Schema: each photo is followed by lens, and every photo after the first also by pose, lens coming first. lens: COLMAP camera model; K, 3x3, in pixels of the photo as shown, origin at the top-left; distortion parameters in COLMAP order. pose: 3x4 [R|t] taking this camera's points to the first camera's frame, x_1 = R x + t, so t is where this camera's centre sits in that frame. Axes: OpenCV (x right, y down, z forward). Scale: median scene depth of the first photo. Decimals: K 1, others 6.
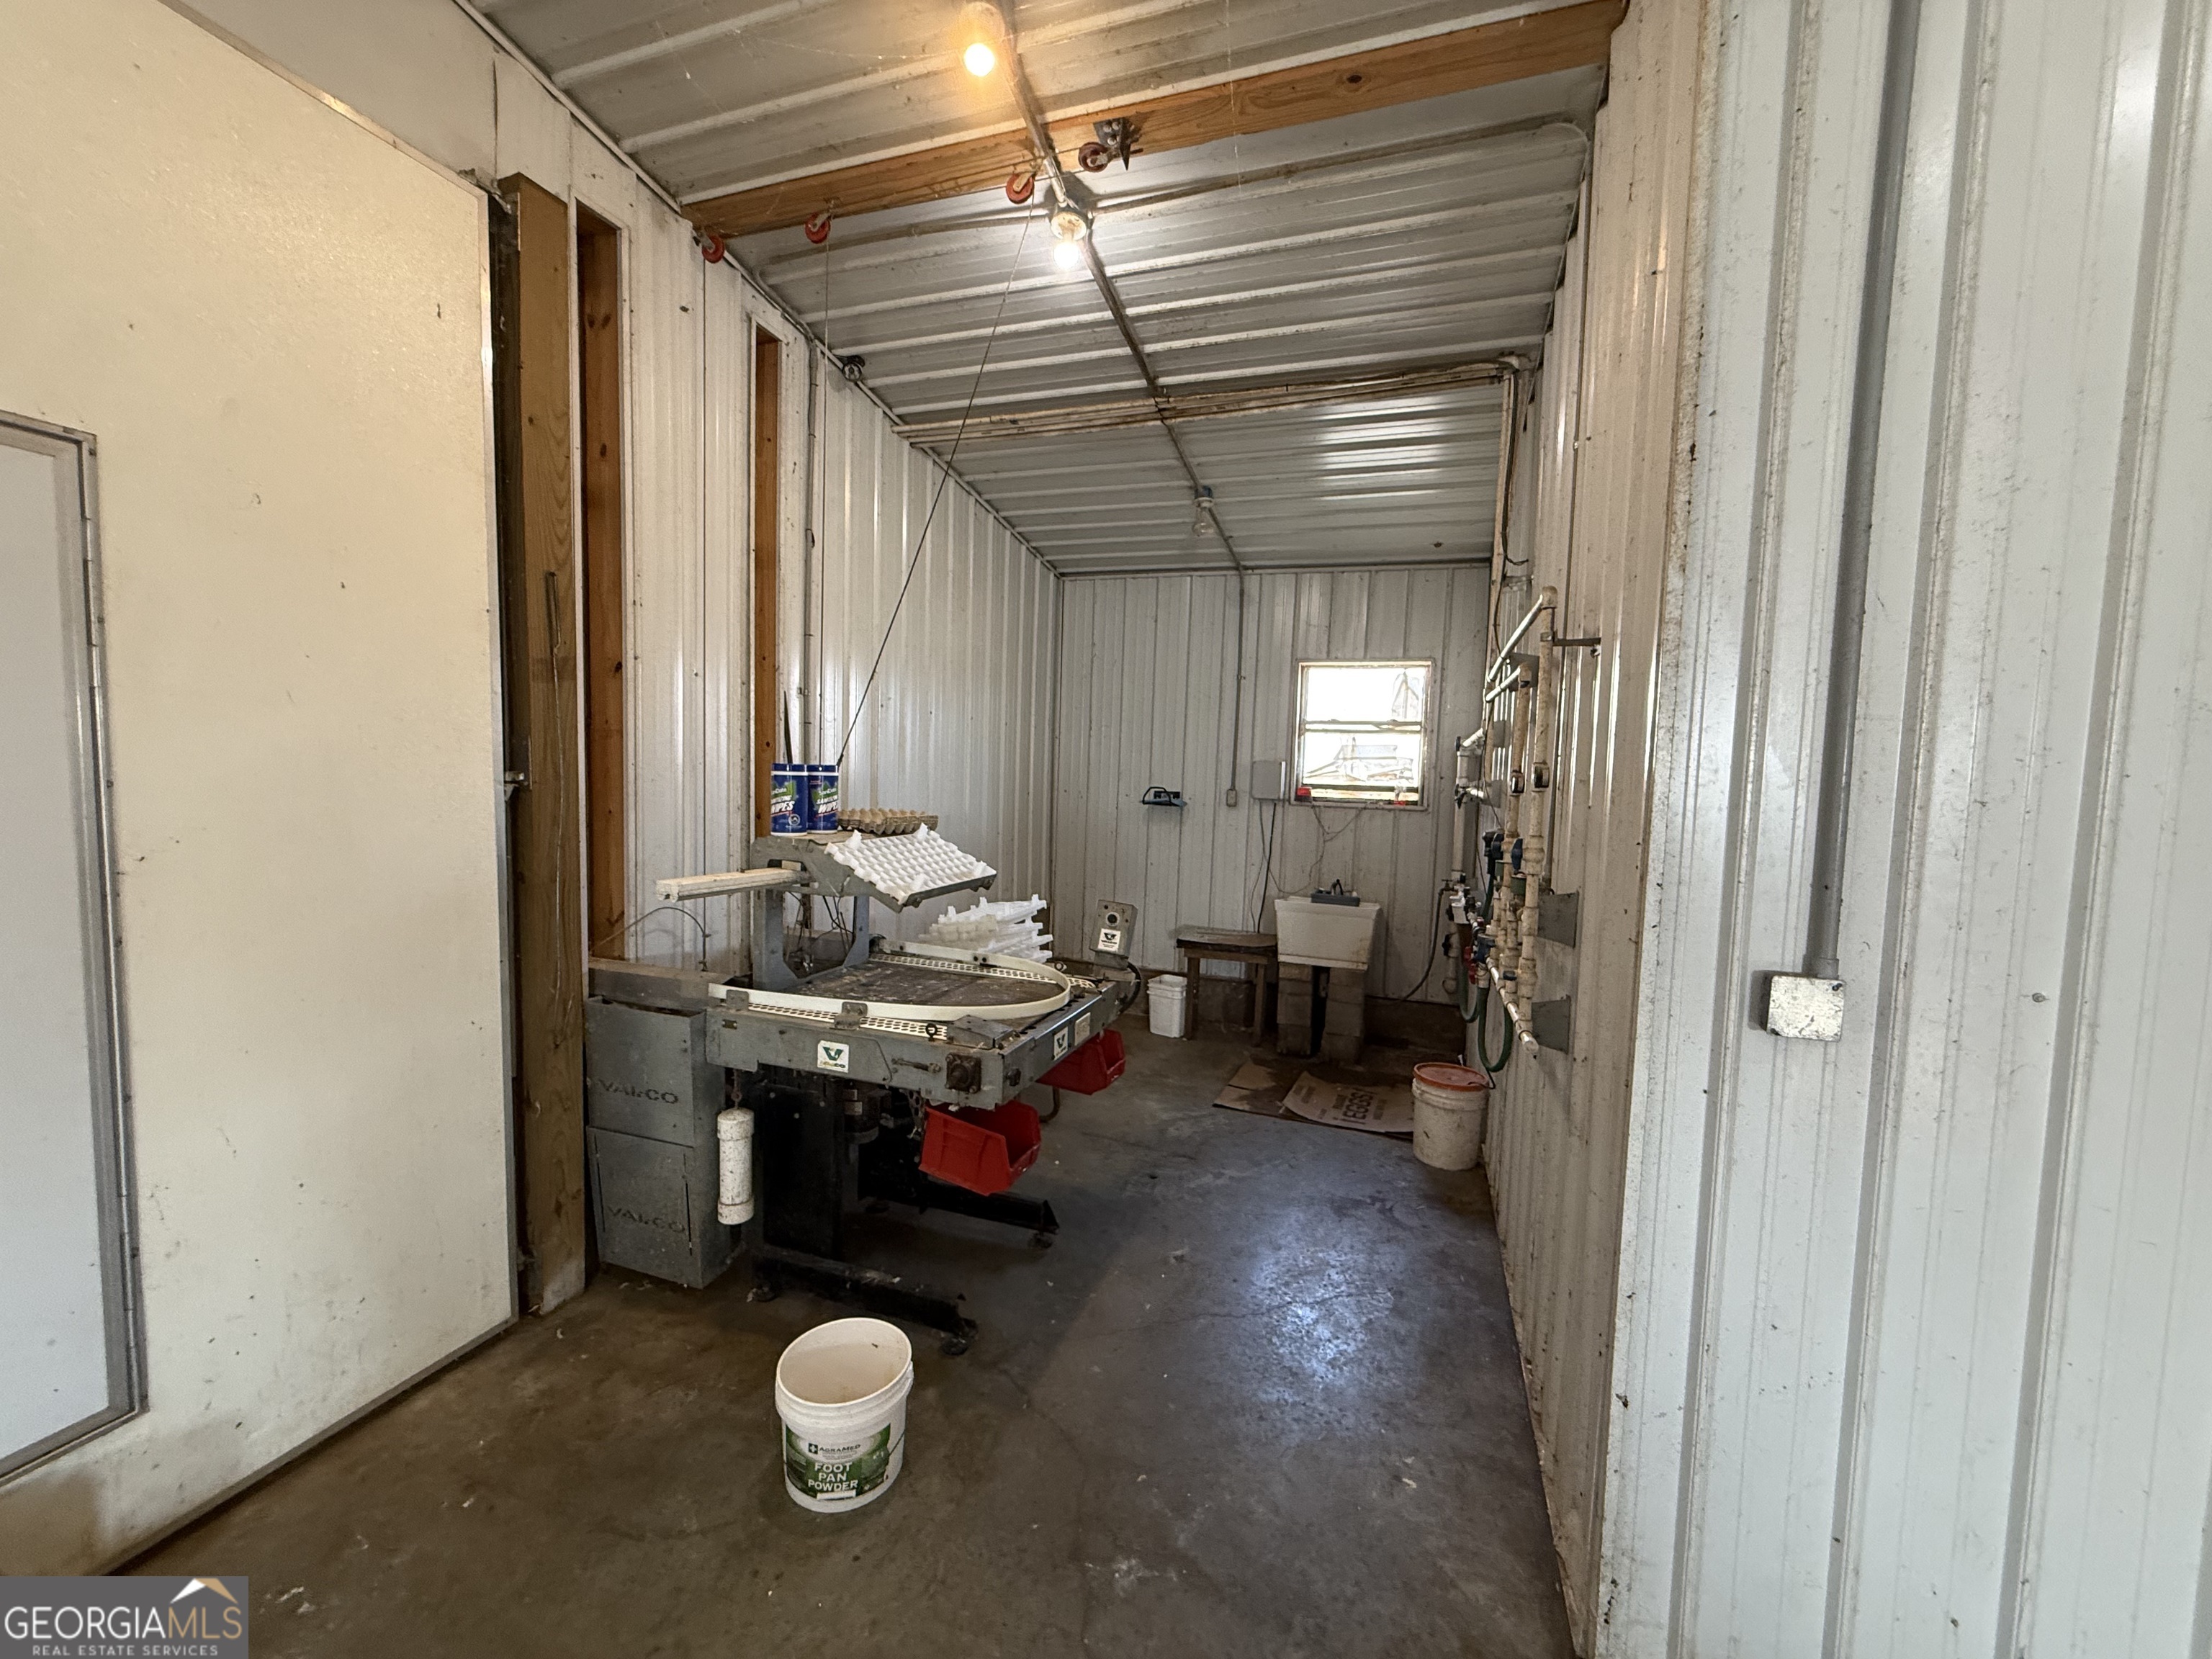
lens RADIAL K [[880.4, 0, 1098.5], [0, 880.4, 835.3], [0, 0, 1]] dist [-0.000965, 0.001505]
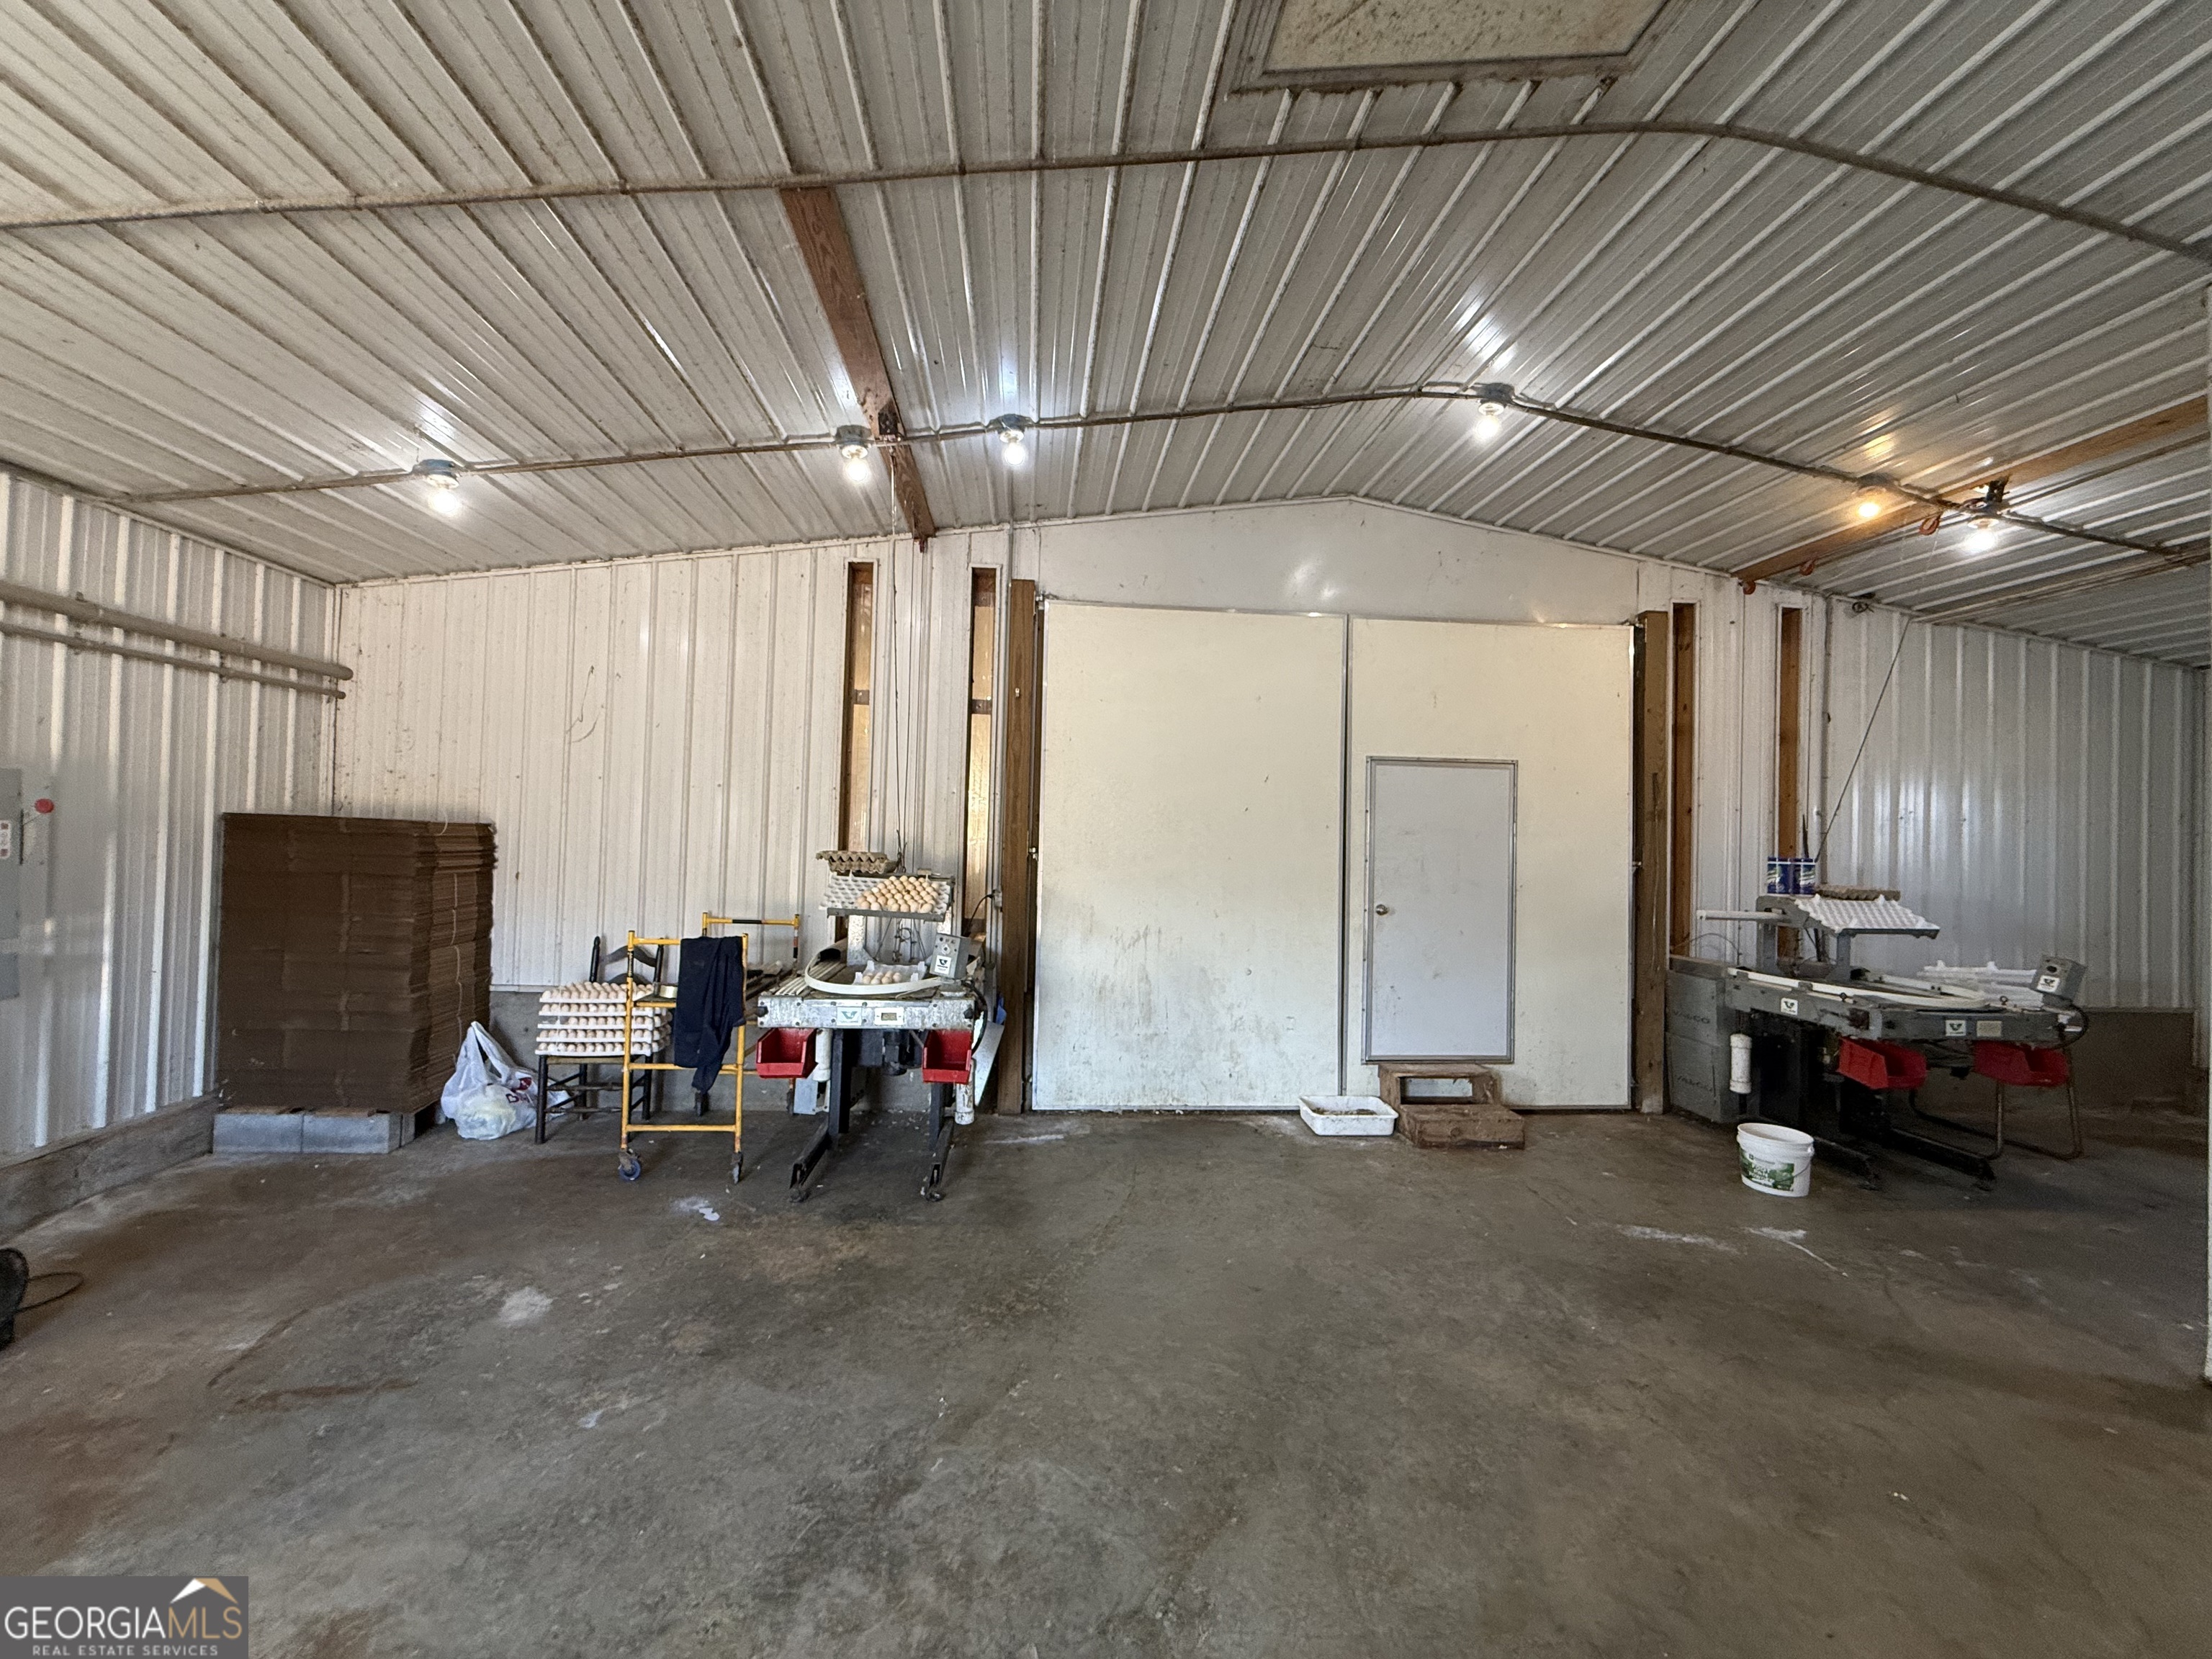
lens RADIAL K [[880.4, 0, 1094.5], [0, 880.4, 824.5], [0, 0, 1]] dist [-0.000965, 0.001505]
pose [[0.404985, -0.035616, -0.913630, 0.818065], [-0.078899, 0.994152, -0.073729, 0.107238], [0.910913, 0.101944, 0.399806, -1.150602]]
